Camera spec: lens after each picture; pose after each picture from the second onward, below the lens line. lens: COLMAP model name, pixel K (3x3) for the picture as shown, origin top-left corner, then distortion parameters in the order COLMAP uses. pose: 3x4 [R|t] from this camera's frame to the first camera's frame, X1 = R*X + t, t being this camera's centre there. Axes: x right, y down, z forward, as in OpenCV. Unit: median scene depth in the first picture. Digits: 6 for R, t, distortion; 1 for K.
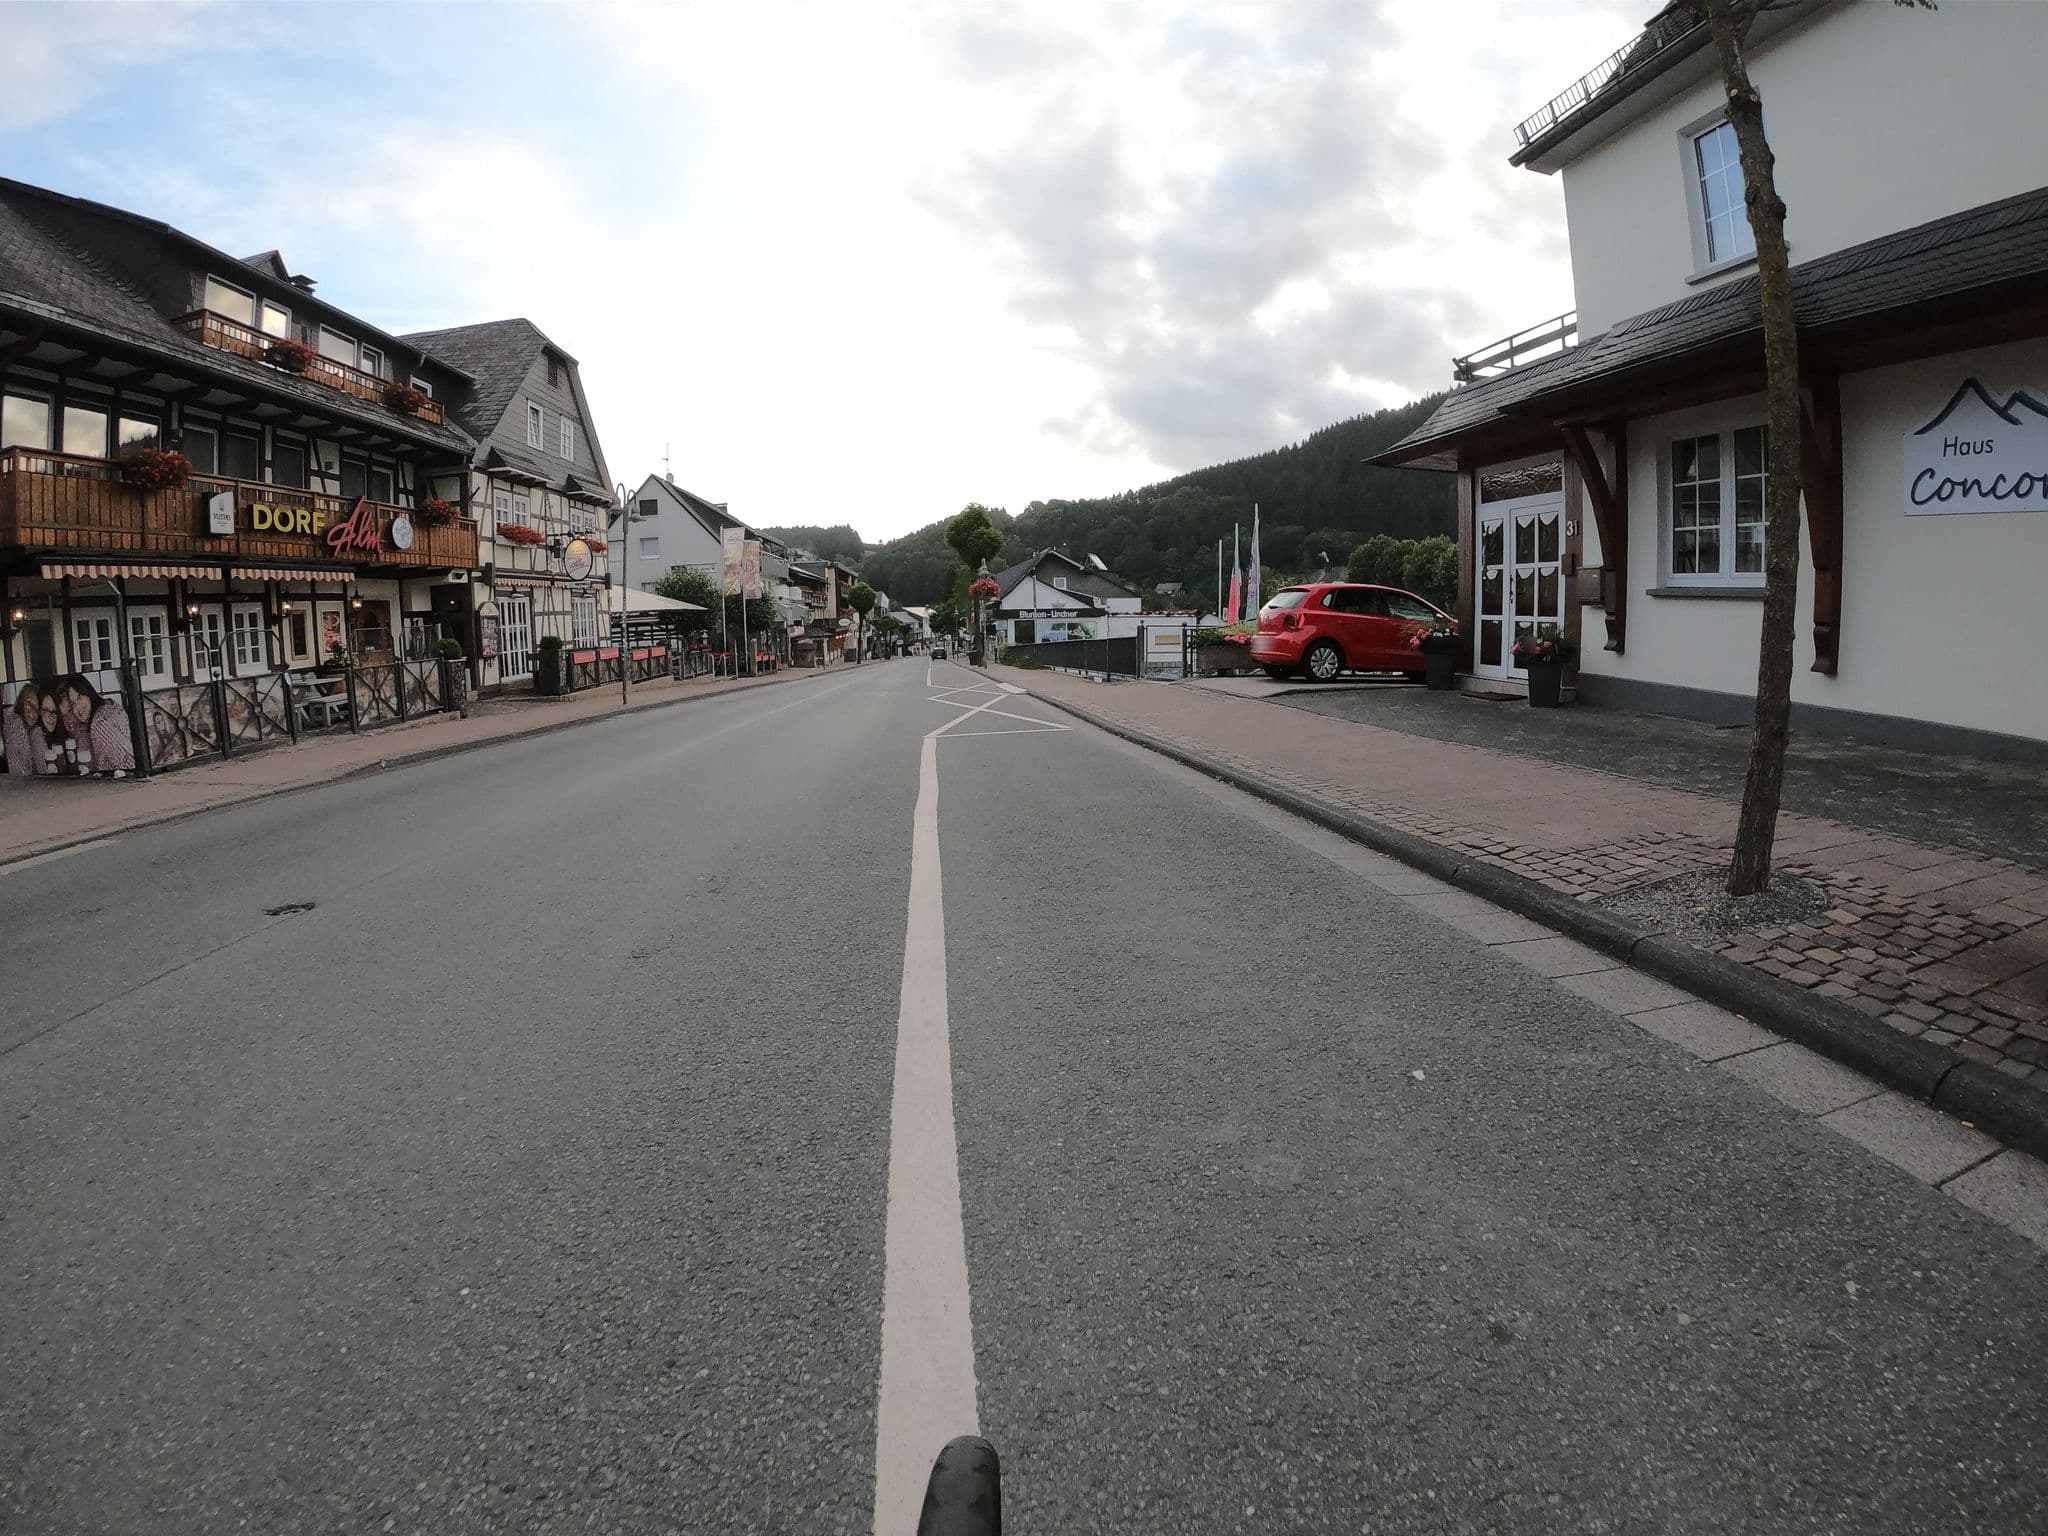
lens RADIAL K [[1504.7, 0, 1024.0], [0, 1504.7, 768.0], [0, 0, 1]] dist [-0.003957, 0.000017]
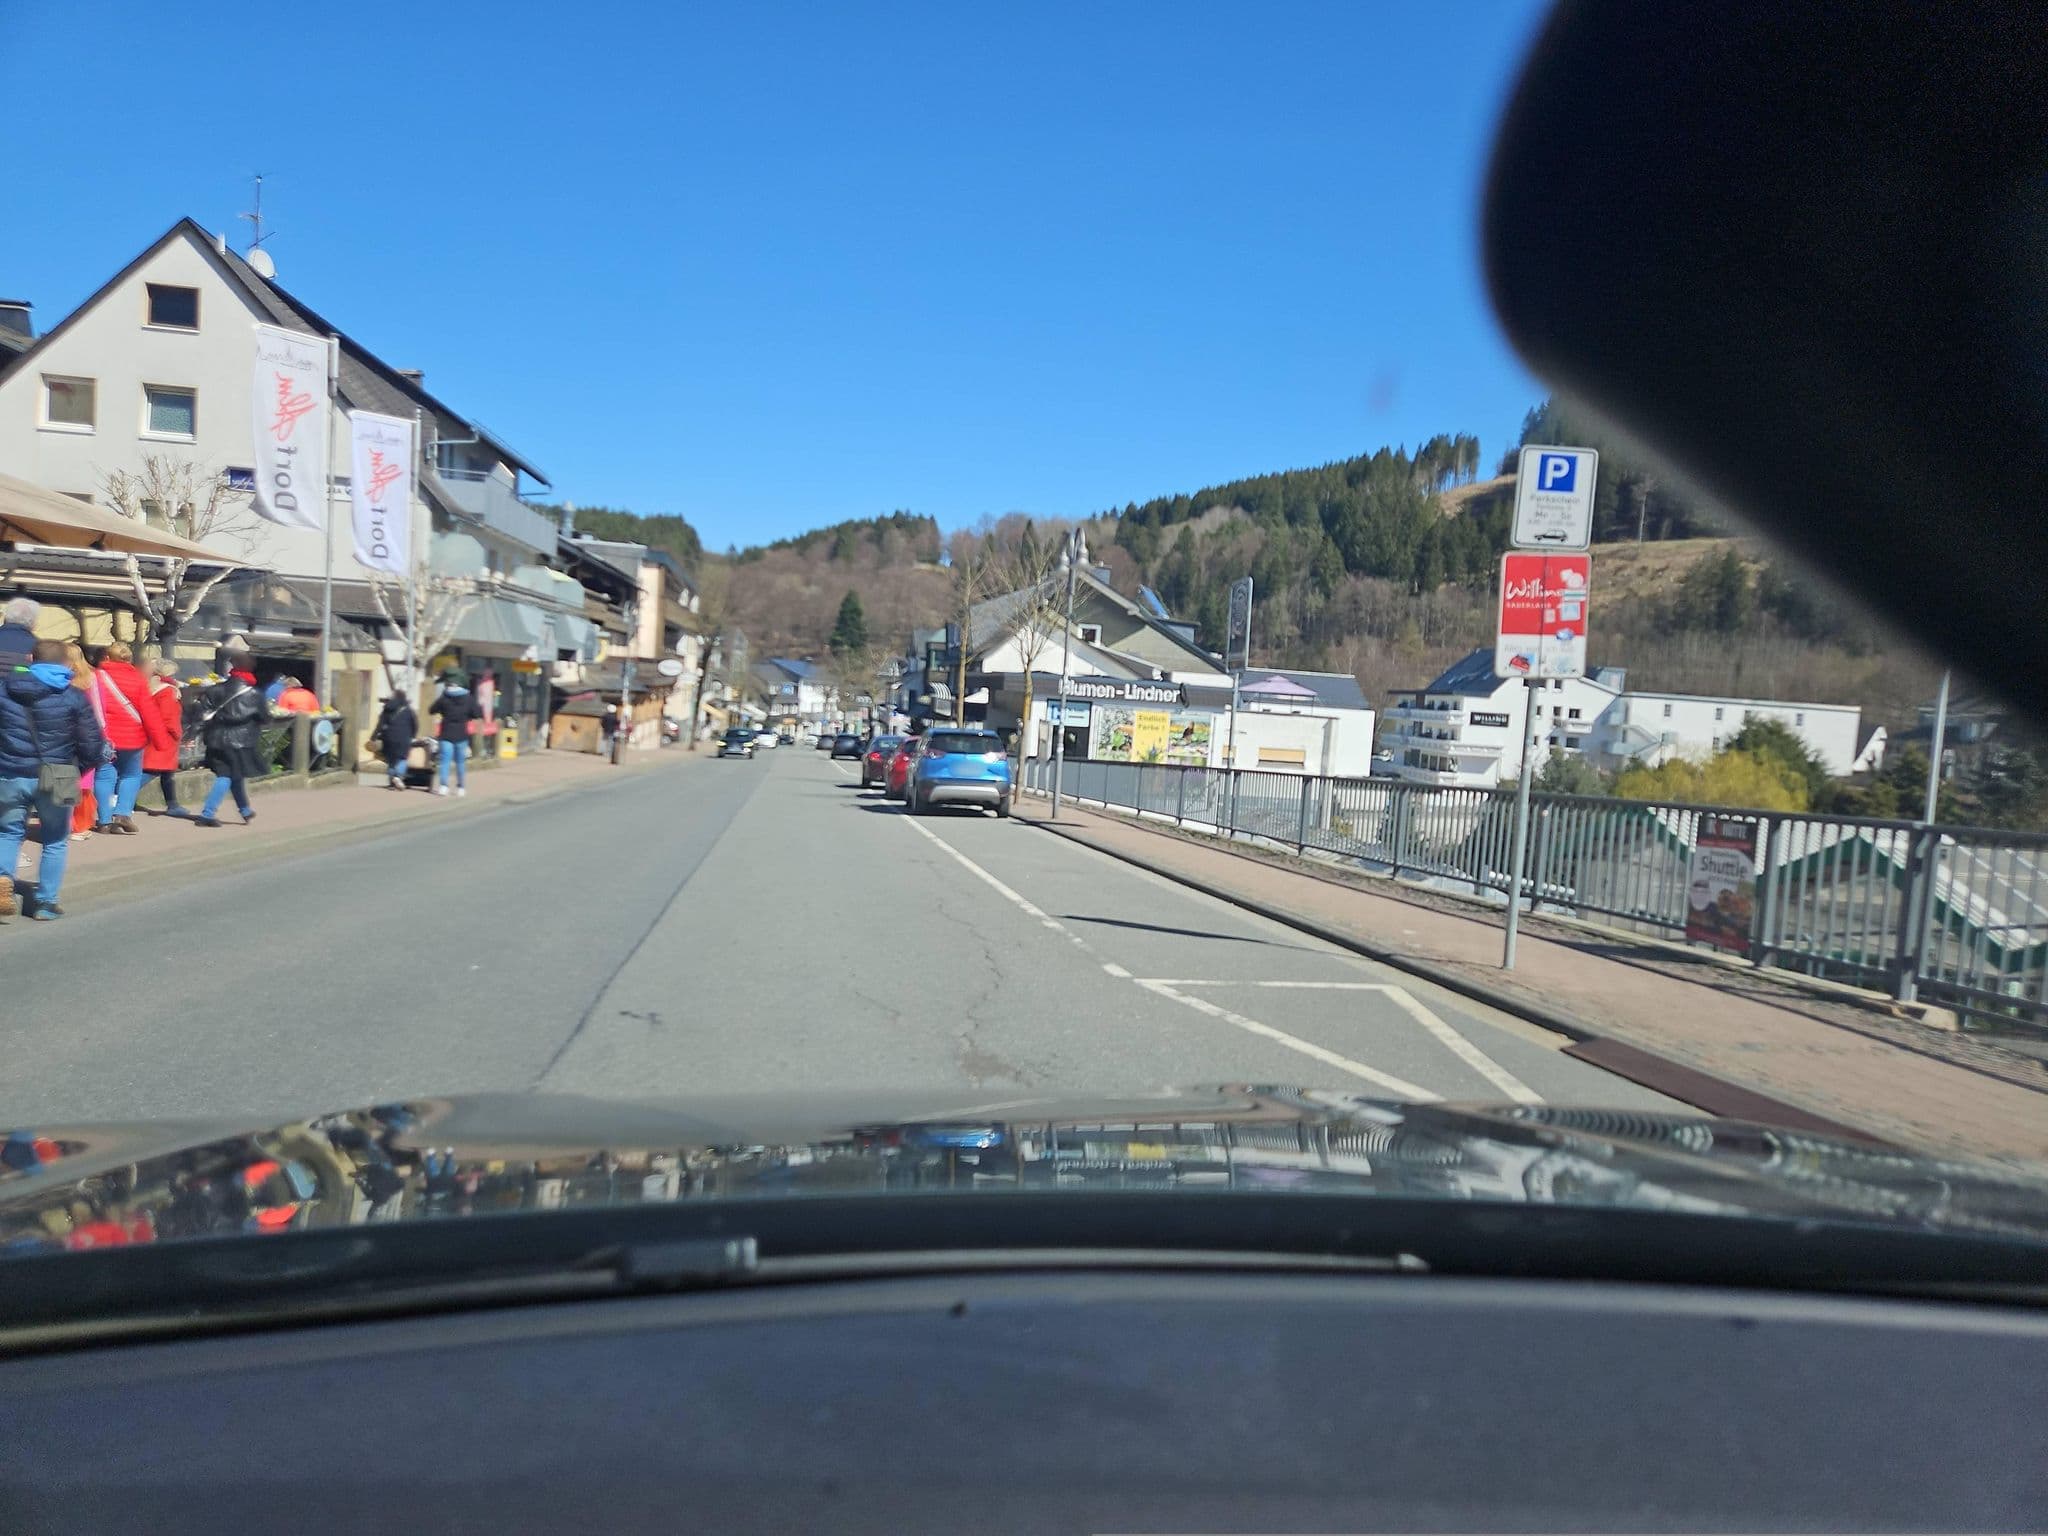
lens RADIAL K [[1504.7, 0, 1024.0], [0, 1504.7, 768.0], [0, 0, 1]] dist [-0.003957, 0.000017]
pose [[0.987501, 0.084740, 0.132897, -0.064516], [-0.078766, 0.995659, -0.049591, -0.046098], [-0.136522, 0.038503, 0.989888, 0.468830]]
